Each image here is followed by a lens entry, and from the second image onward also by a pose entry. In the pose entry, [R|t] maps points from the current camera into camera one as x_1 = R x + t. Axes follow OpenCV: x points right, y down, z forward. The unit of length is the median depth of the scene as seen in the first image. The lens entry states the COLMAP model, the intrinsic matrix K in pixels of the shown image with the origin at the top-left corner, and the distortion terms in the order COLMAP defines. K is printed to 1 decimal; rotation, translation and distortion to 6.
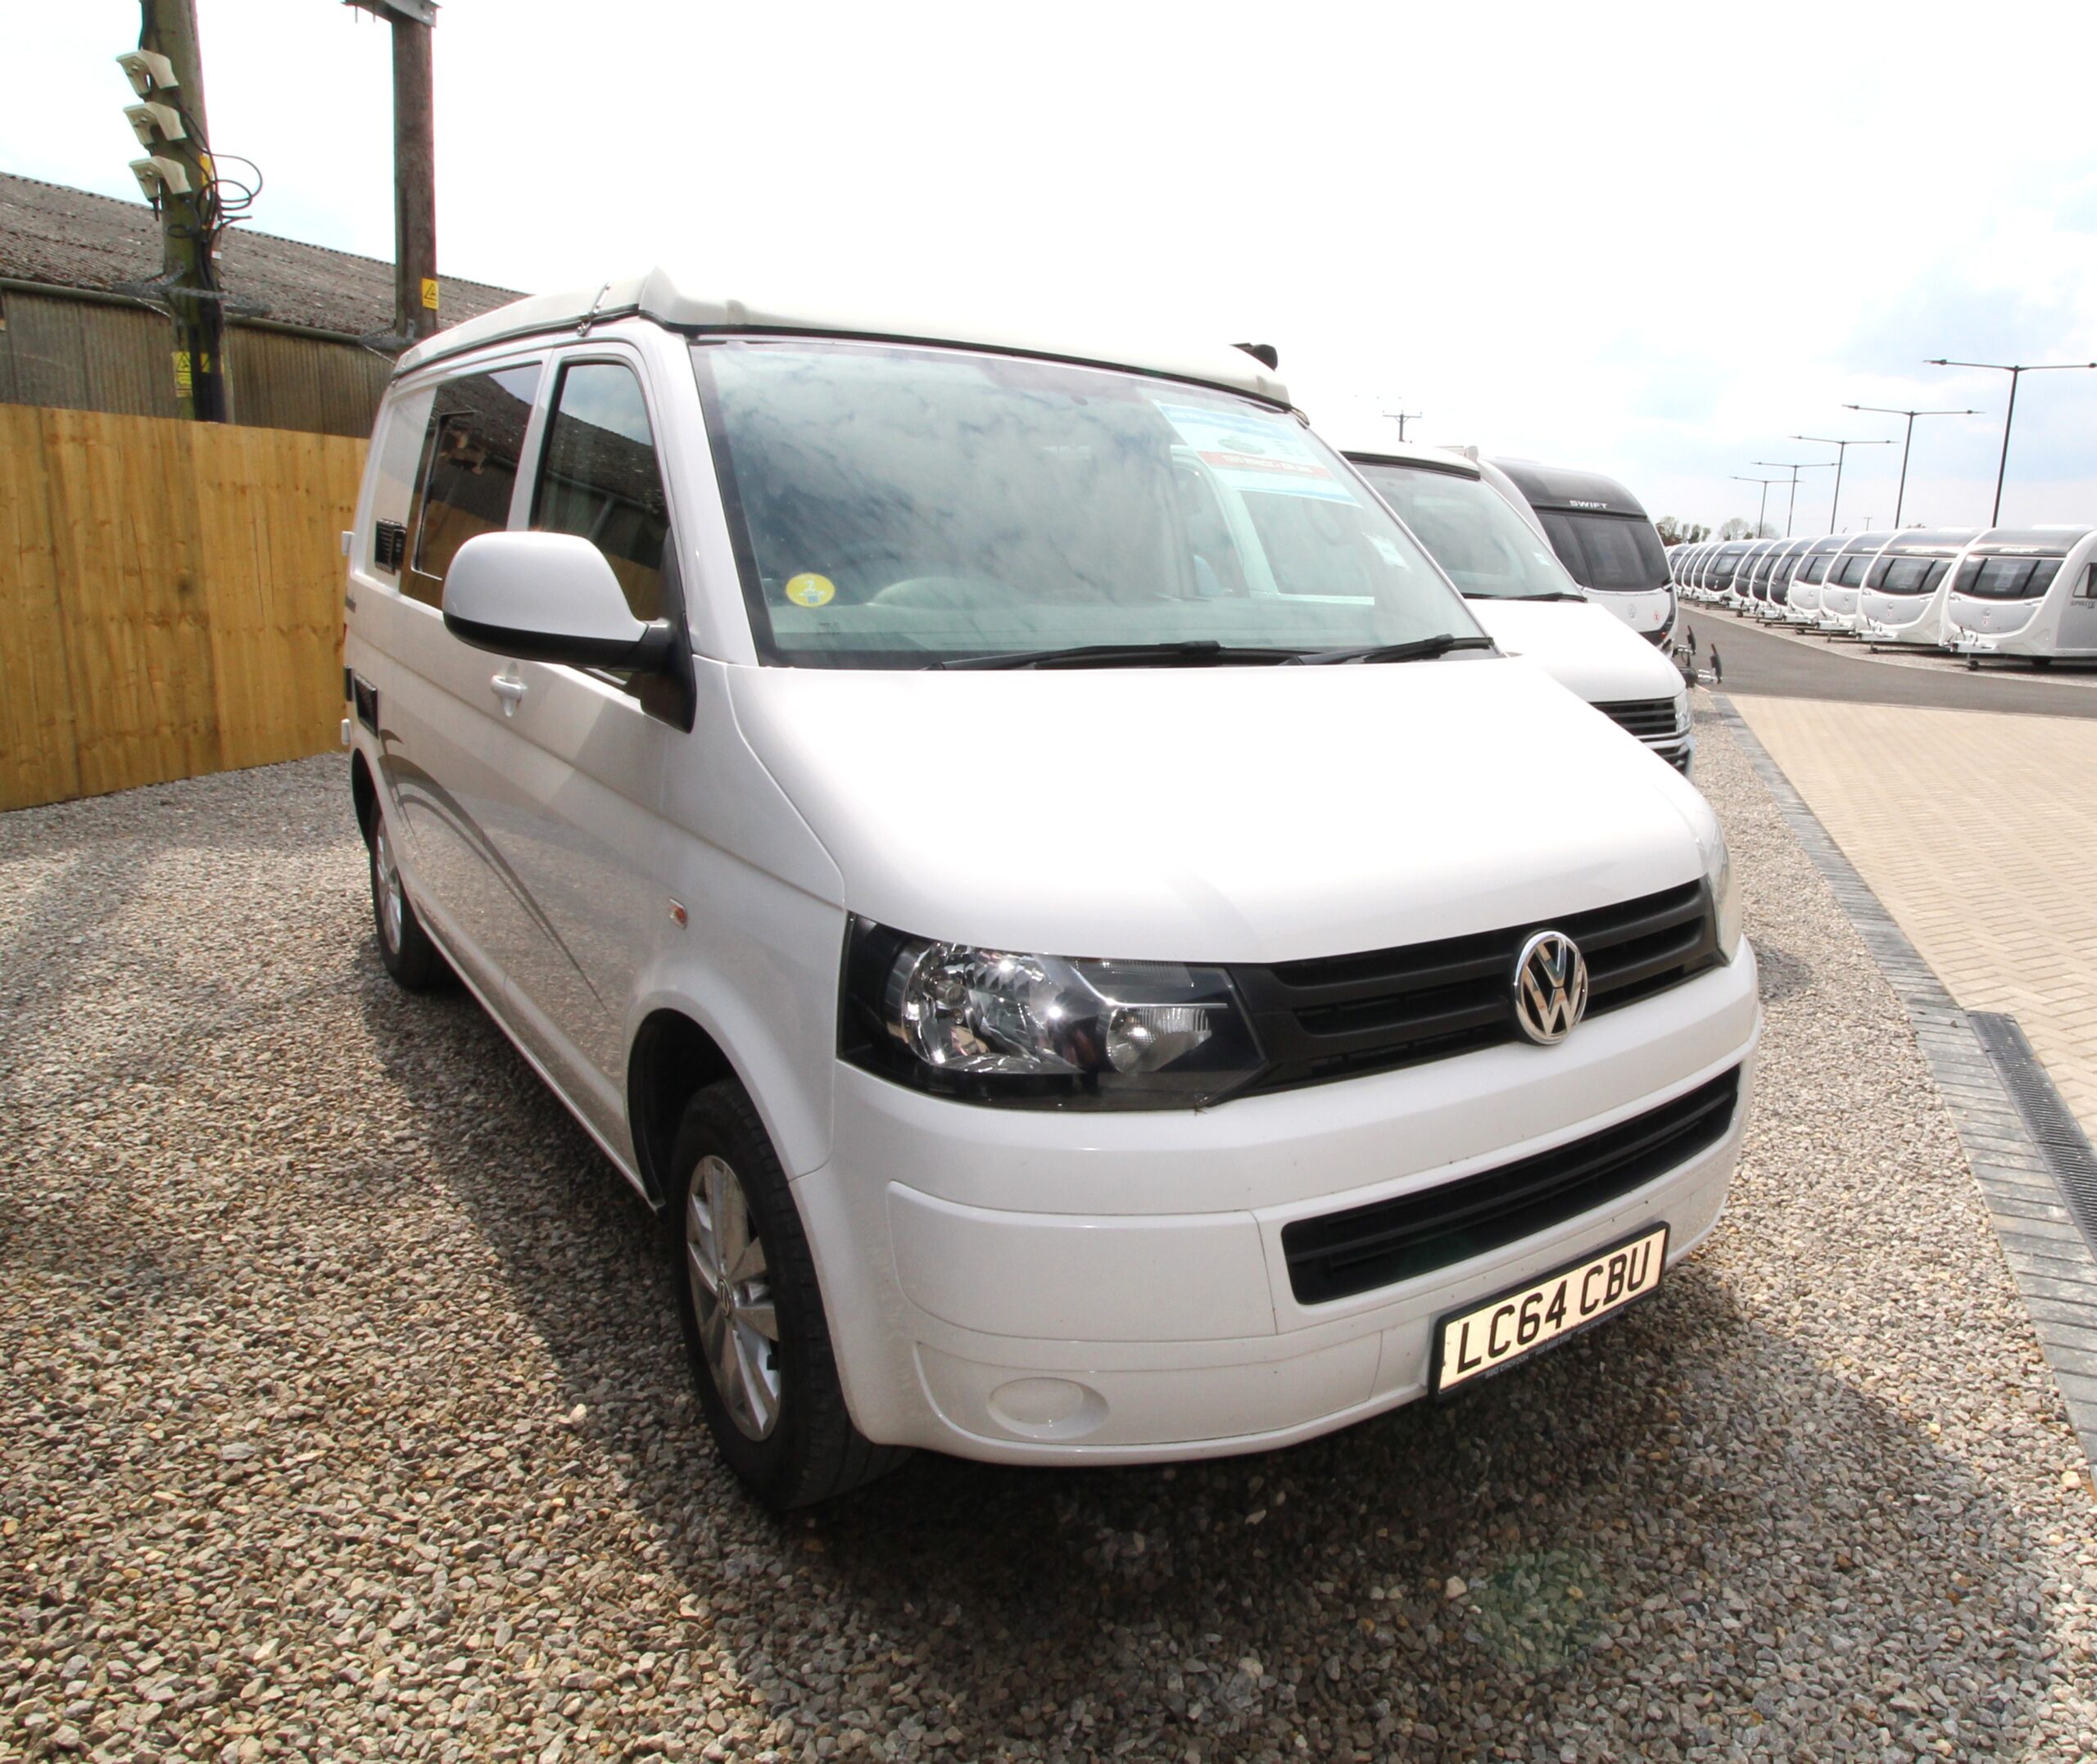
lens RADIAL K [[1361.8, 0, 1049.5], [0, 1361.8, 872.3], [0, 0, 1]] dist [-0.007570, -0.002244]
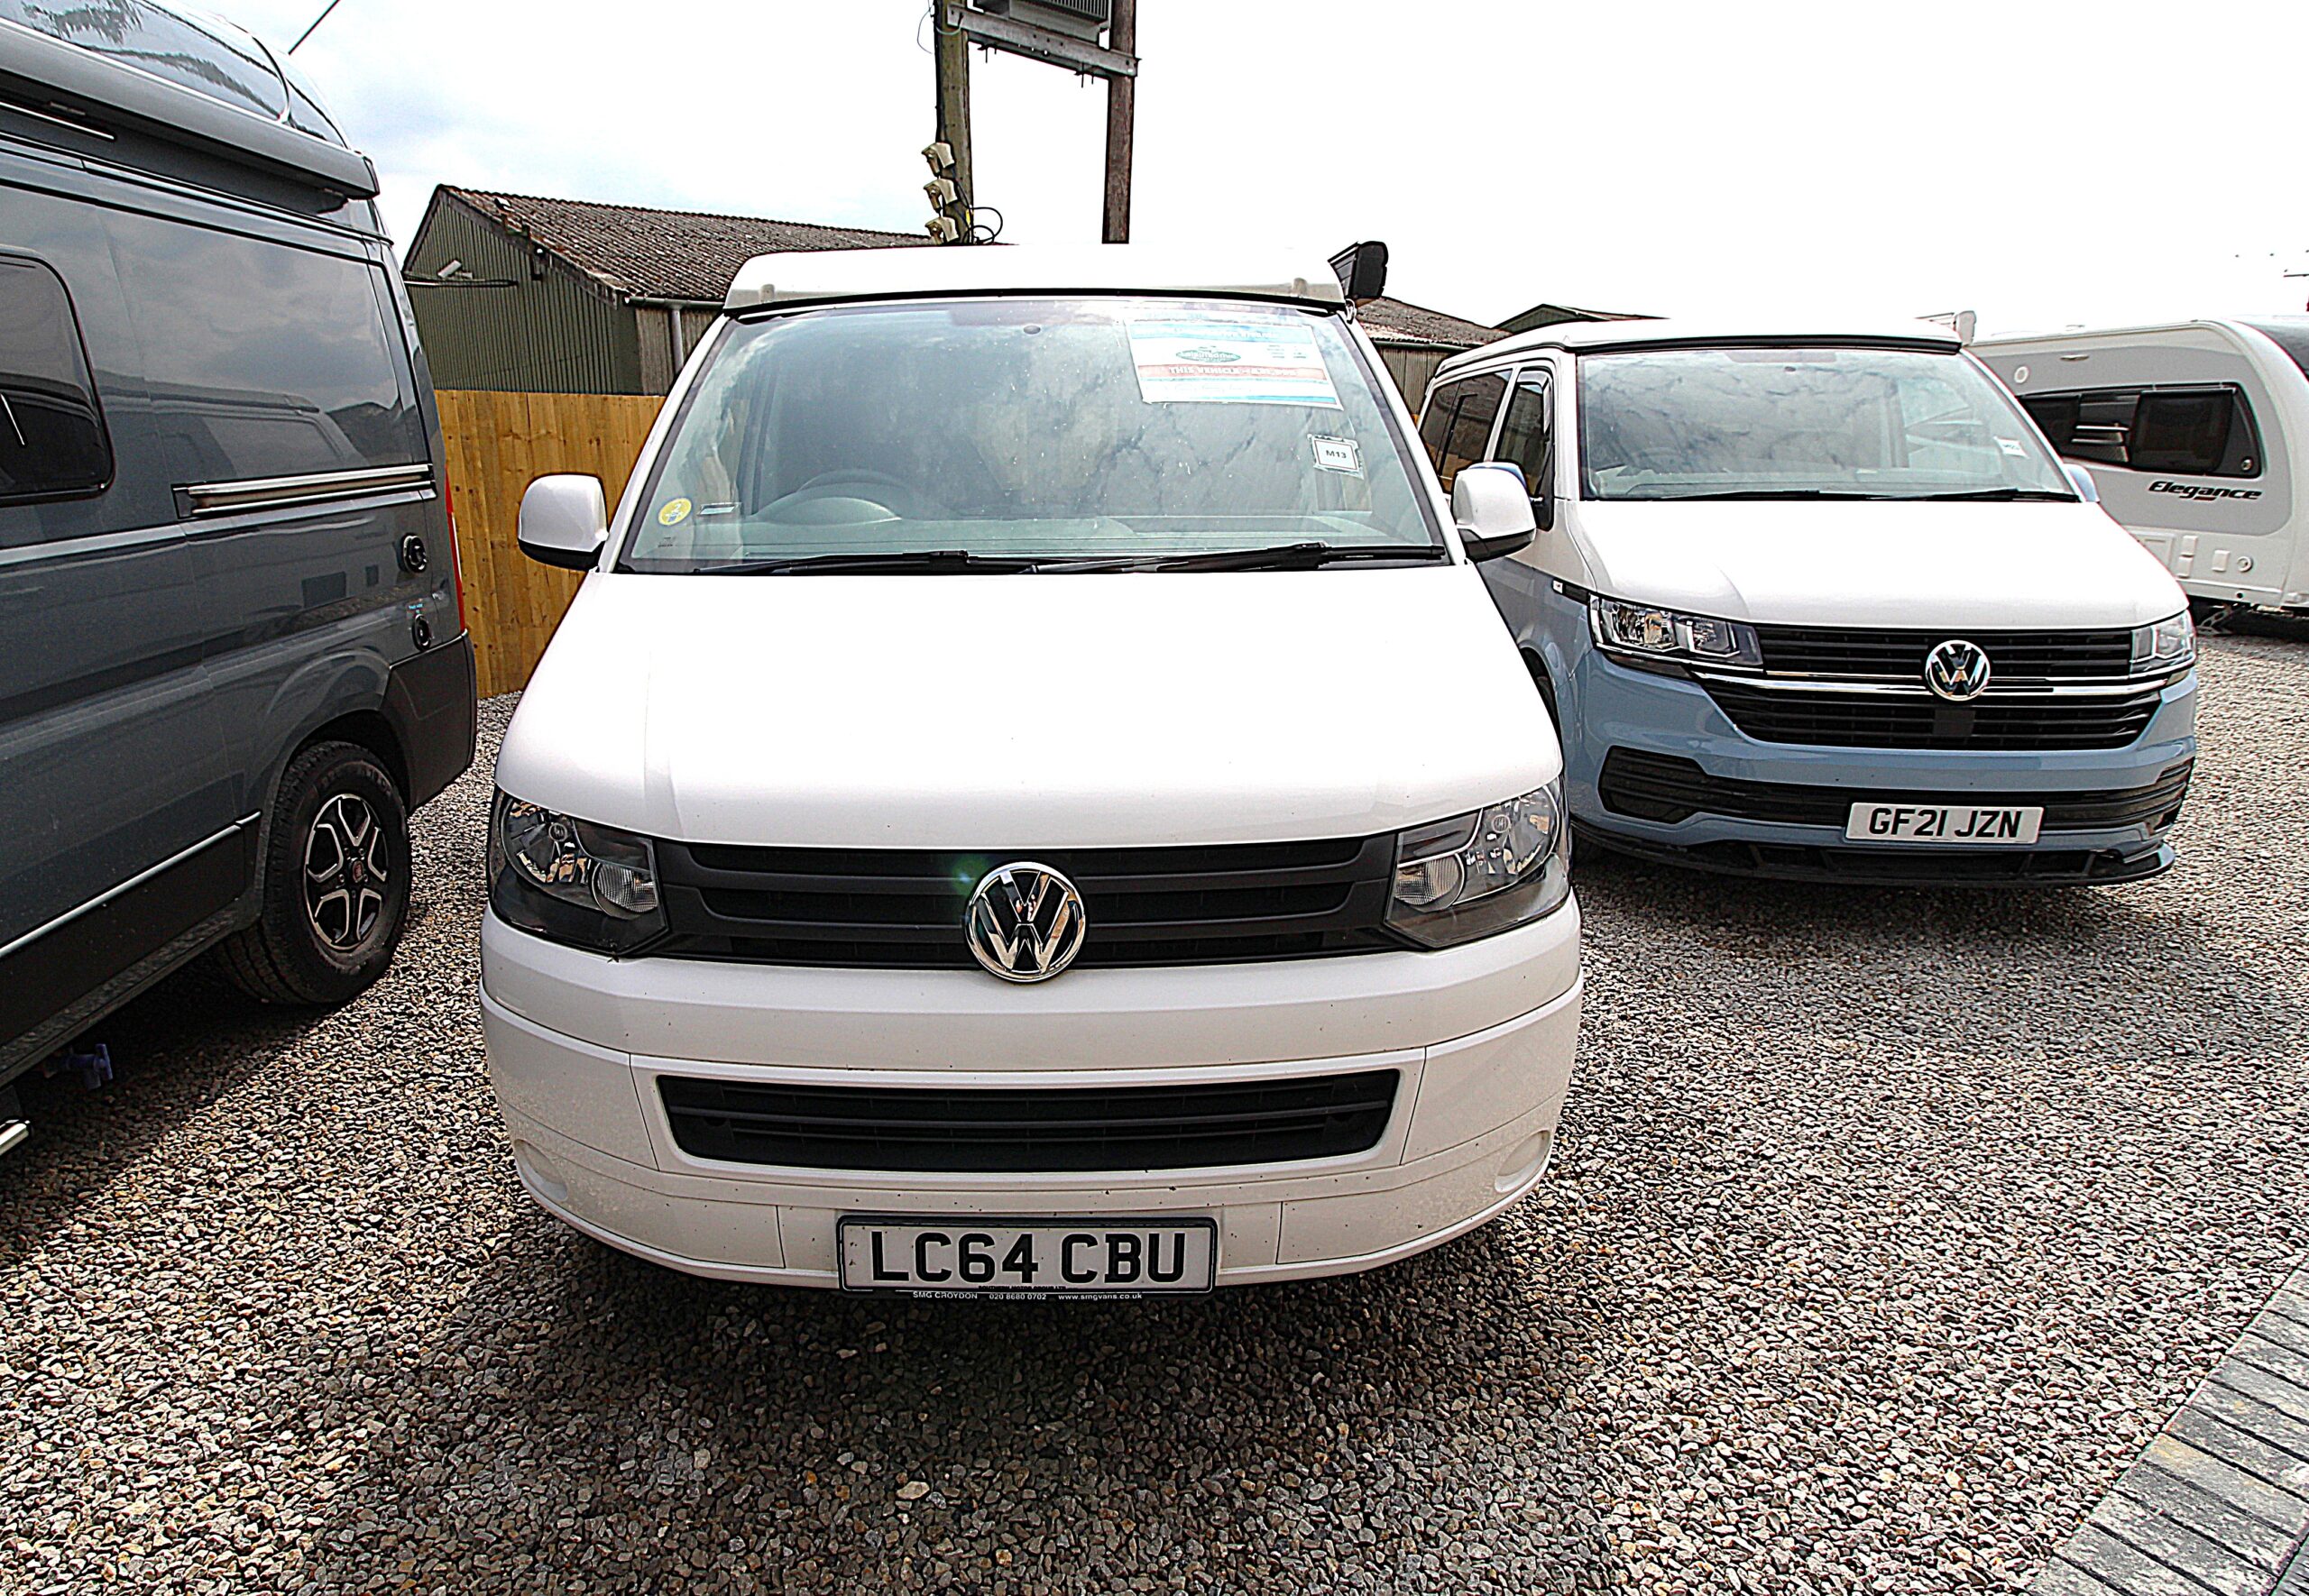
lens RADIAL K [[1166.5, 0, 1150.0], [0, 1166.5, 775.6], [0, 0, 1]] dist [-0.013386, -0.000406]
pose [[0.802870, 0.109258, -0.586056, 0.780712], [-0.097564, 0.993889, 0.051632, -0.057095], [0.588116, 0.015724, 0.808624, 0.348670]]
